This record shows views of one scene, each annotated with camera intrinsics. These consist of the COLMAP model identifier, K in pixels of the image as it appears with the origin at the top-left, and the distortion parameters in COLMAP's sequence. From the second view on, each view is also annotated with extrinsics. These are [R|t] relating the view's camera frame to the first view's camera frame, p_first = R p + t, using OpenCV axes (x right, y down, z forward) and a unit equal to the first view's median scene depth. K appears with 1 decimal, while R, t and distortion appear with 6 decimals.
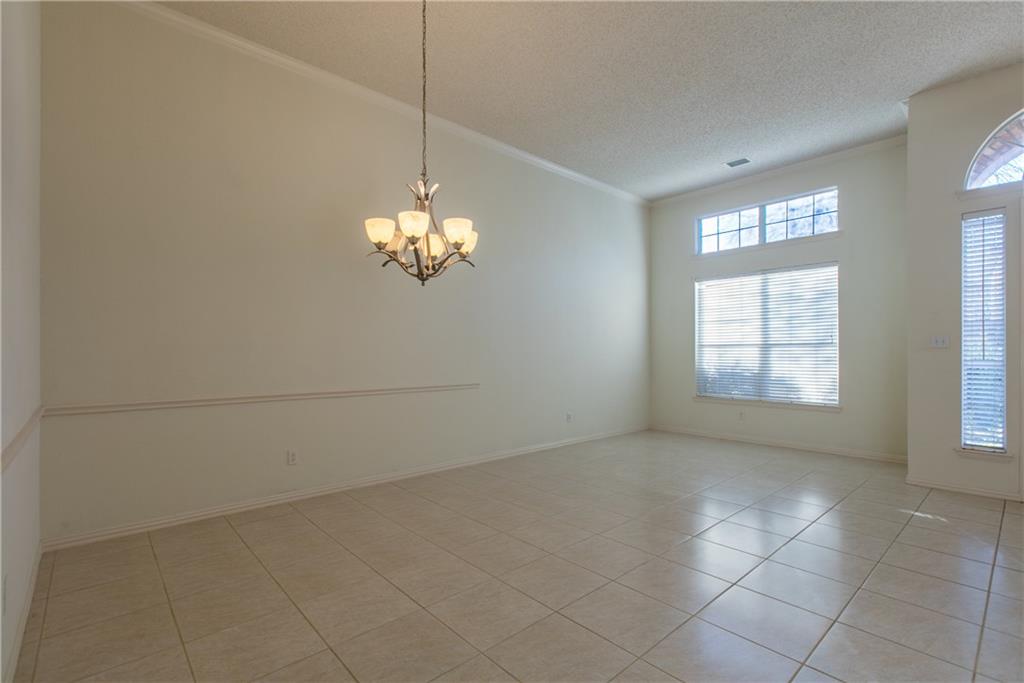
lens RADIAL K [[468.6, 0, 510.2], [0, 468.6, 346.2], [0, 0, 1]] dist [-0.000167, -0.001373]
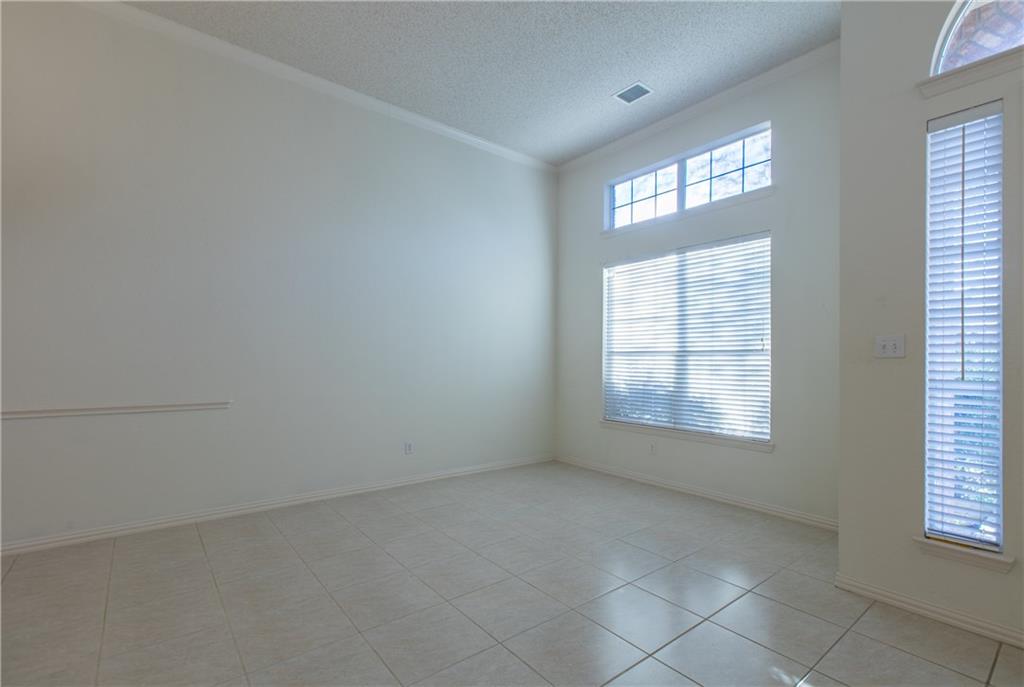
lens RADIAL K [[468.6, 0, 515.3], [0, 468.6, 349.5], [0, 0, 1]] dist [-0.000167, -0.001373]
pose [[0.998205, 0.010400, -0.058984, 0.330543], [-0.010947, 0.999900, -0.008967, 0.002454], [0.058885, 0.009596, 0.998219, 0.267048]]
